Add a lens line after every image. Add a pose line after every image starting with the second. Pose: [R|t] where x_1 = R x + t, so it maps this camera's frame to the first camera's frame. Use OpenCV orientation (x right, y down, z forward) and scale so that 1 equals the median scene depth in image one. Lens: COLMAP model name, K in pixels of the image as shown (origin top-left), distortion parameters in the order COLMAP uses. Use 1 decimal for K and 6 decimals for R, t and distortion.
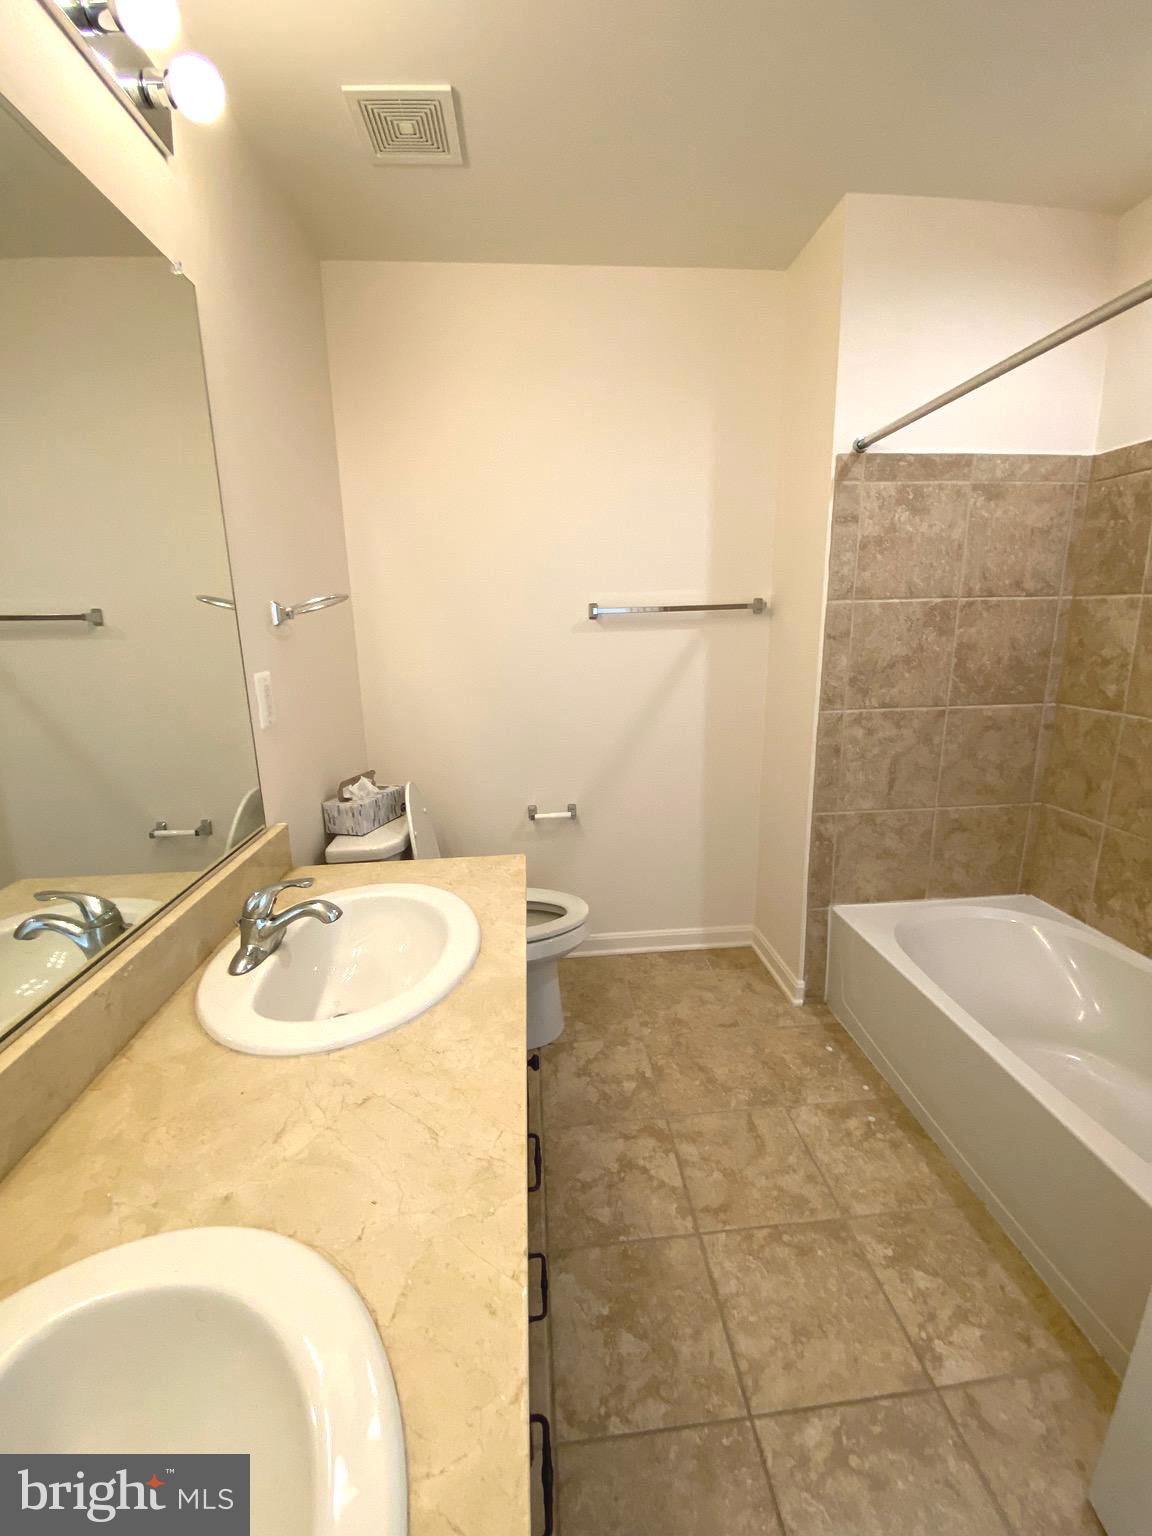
lens RADIAL K [[629.8, 0, 577.7], [0, 629.8, 775.8], [0, 0, 1]] dist [-0.027768, -0.006019]
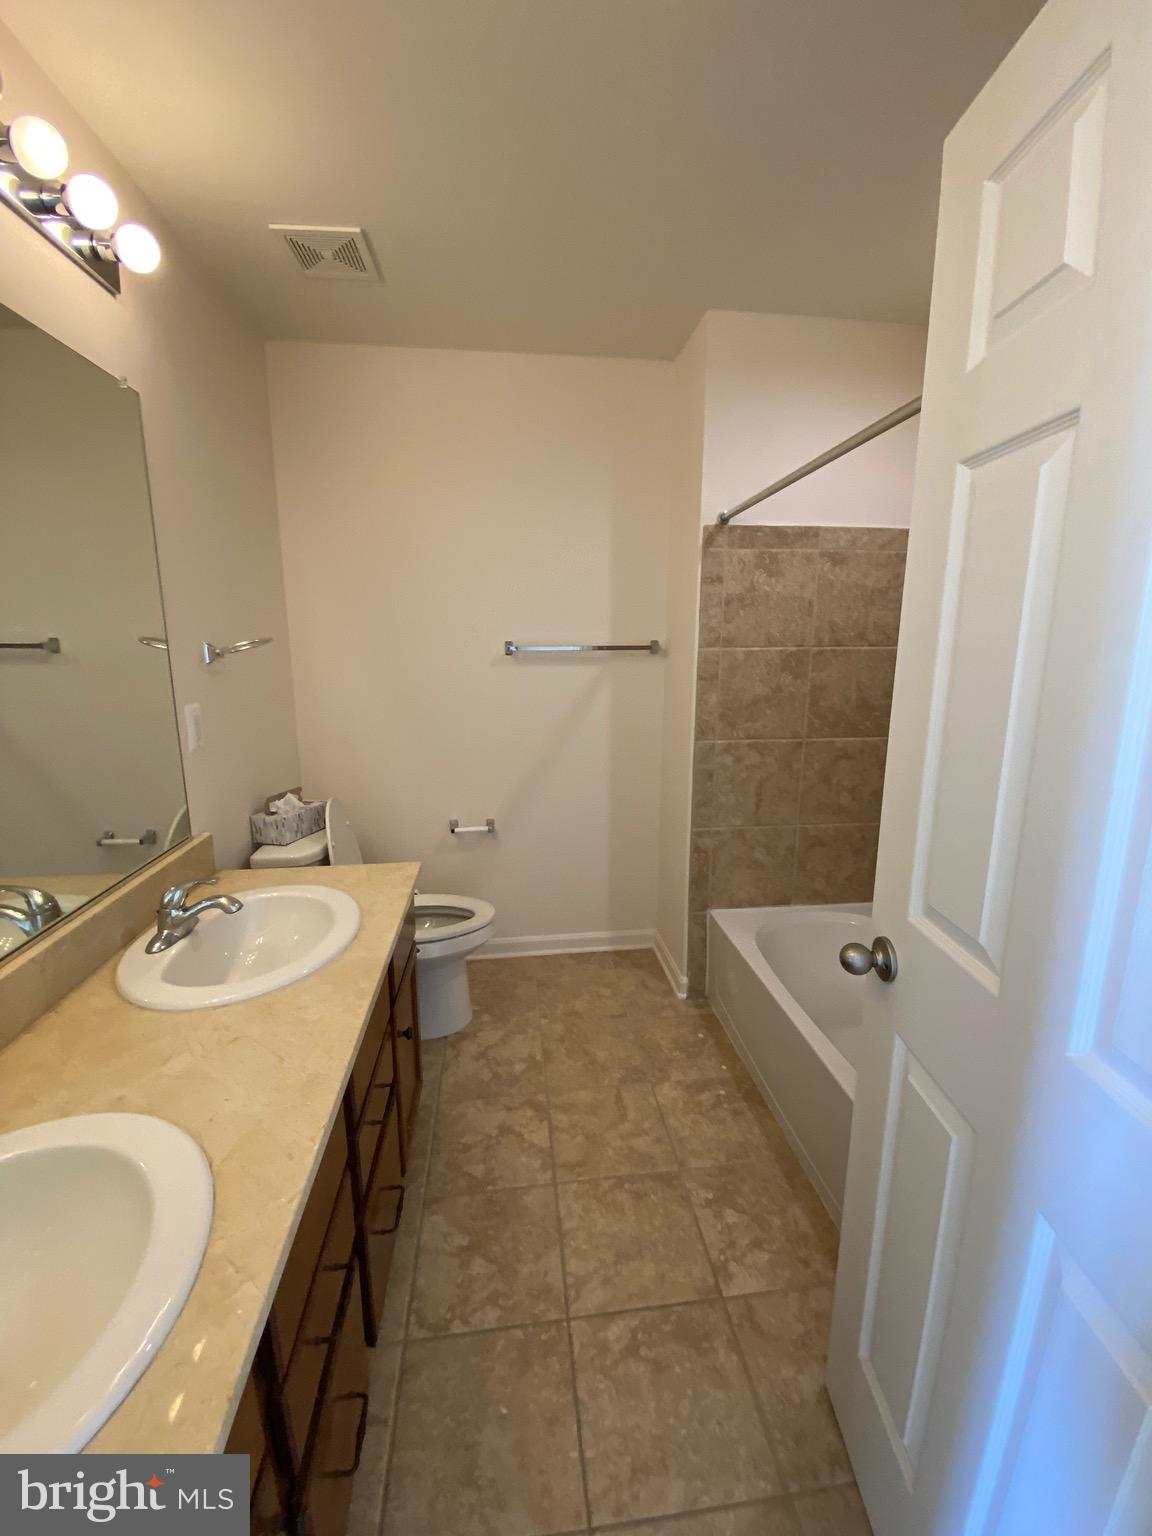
lens RADIAL K [[614.5, 0, 573.1], [0, 614.5, 772.8], [0, 0, 1]] dist [-0.025848, -0.006470]
pose [[0.998582, 0.013587, 0.051469, 0.146899], [-0.012049, 0.999475, -0.030079, -0.010723], [-0.051851, 0.029416, 0.998222, -0.170066]]
